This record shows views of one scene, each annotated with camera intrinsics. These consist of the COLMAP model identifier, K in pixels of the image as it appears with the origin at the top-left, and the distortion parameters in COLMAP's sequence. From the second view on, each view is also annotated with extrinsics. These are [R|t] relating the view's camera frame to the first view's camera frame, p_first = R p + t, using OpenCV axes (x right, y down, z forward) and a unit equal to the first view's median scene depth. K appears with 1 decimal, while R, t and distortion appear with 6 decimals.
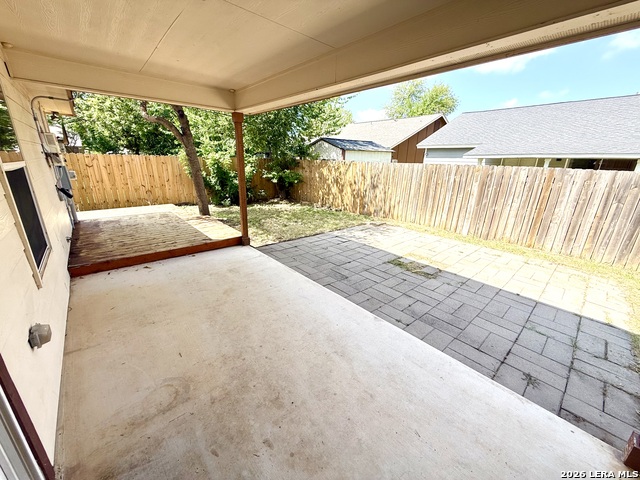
lens RADIAL K [[254.3, 0, 320.1], [0, 254.3, 242.2], [0, 0, 1]] dist [-0.001382, -0.000113]
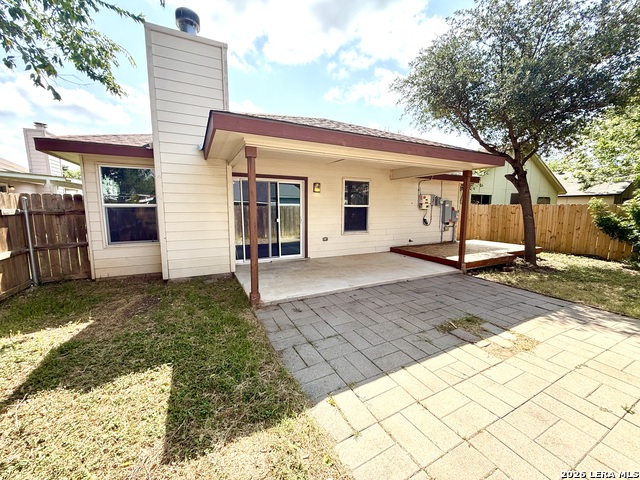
lens RADIAL K [[254.3, 0, 321.4], [0, 254.3, 238.4], [0, 0, 1]] dist [-0.001382, -0.000113]
pose [[-0.250492, 0.094552, -0.963490, 1.177431], [-0.308917, 0.935387, 0.172107, -0.149814], [0.917510, 0.340750, -0.205099, 0.634870]]
